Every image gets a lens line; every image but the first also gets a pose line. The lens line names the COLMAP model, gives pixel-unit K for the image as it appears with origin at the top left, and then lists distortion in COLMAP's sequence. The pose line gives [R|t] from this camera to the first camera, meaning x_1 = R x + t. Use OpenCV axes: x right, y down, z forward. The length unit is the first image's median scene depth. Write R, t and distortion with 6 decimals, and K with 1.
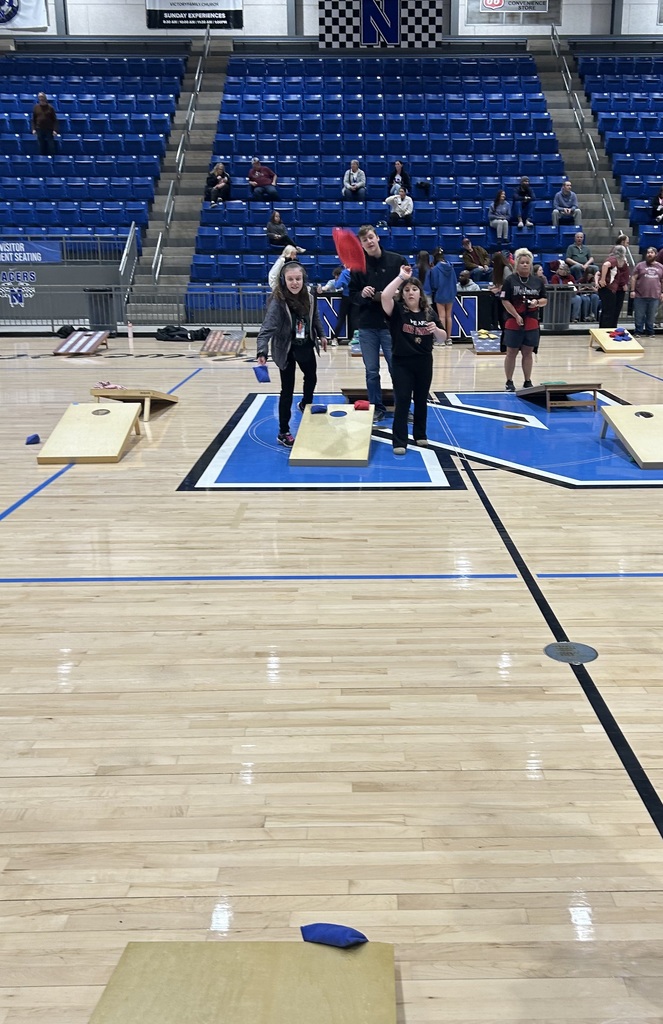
lens RADIAL K [[929.6, 0, 331.8], [0, 929.6, 515.0], [0, 0, 1]] dist [0.024897, -0.014767]
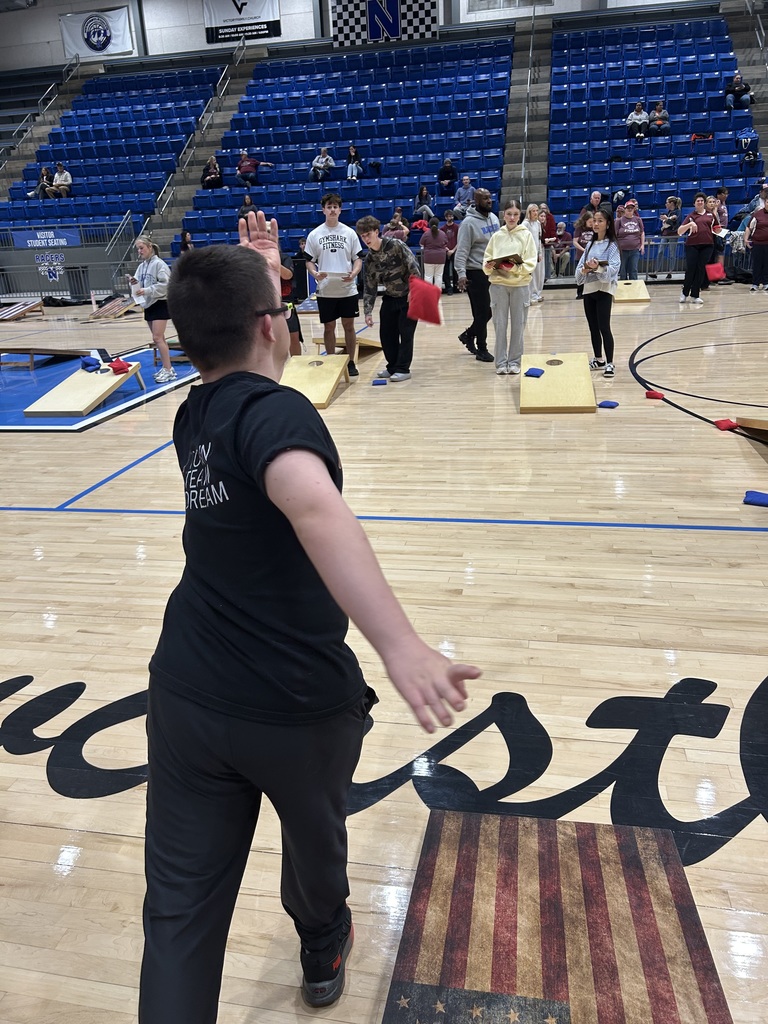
lens RADIAL K [[770.8, 0, 379.1], [0, 770.8, 510.0], [0, 0, 1]] dist [0.034320, -0.041190]
pose [[0.976228, 0.031587, -0.214432, 0.264286], [-0.012811, 0.996003, 0.088391, -0.003614], [0.216367, -0.083543, 0.972731, 0.007088]]
